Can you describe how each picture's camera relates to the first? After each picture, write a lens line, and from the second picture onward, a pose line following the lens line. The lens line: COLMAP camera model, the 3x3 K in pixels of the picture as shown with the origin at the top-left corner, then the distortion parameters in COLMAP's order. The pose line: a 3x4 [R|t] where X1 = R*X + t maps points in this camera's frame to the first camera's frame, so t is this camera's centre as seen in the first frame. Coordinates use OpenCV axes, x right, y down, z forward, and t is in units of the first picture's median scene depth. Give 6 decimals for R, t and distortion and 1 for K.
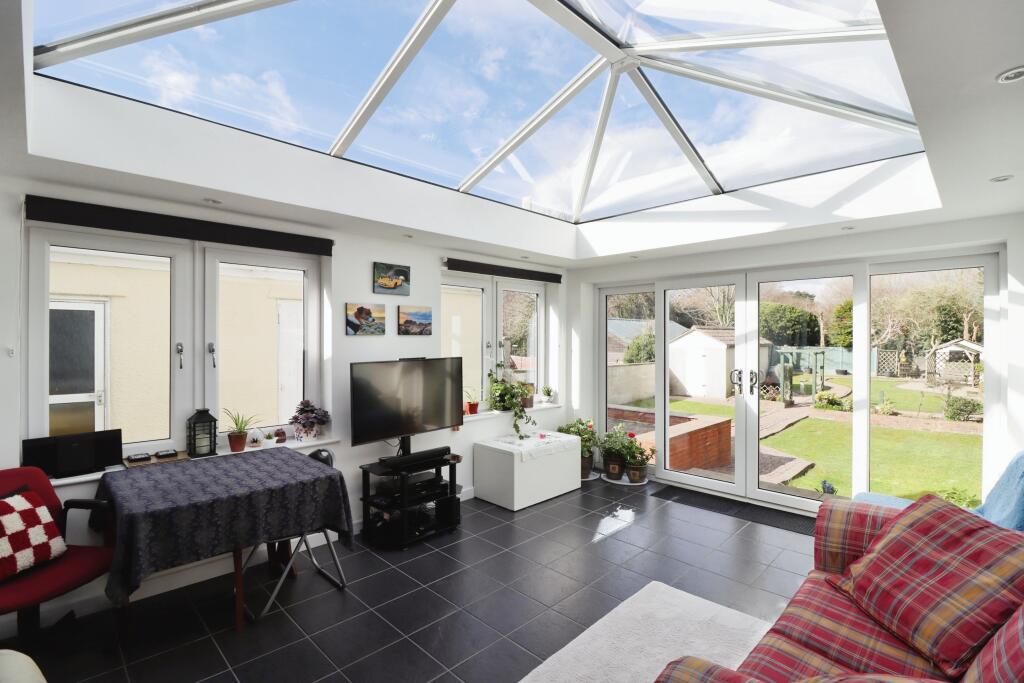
lens RADIAL K [[479.7, 0, 512.0], [0, 479.7, 341.5], [0, 0, 1]] dist [-0.000406, -0.013412]
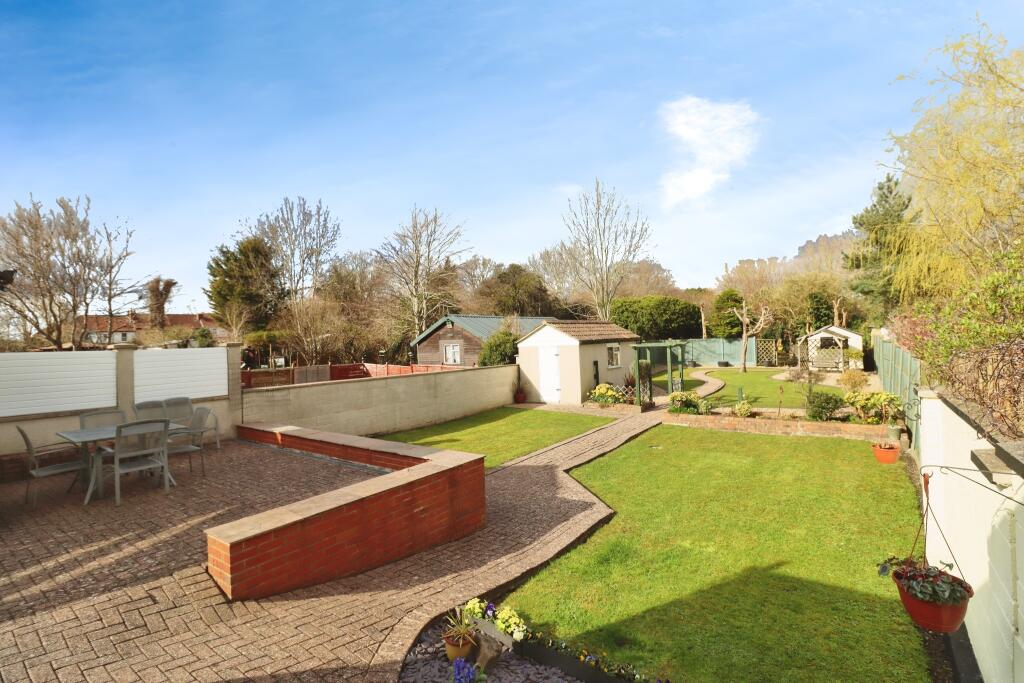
lens RADIAL K [[479.7, 0, 512.0], [0, 479.7, 341.5], [0, 0, 1]] dist [-0.000406, -0.013412]
pose [[0.986654, -0.040713, 0.157660, 0.135878], [0.041721, 0.999125, -0.003089, 0.004163], [-0.157396, 0.009626, 0.987489, 0.123590]]
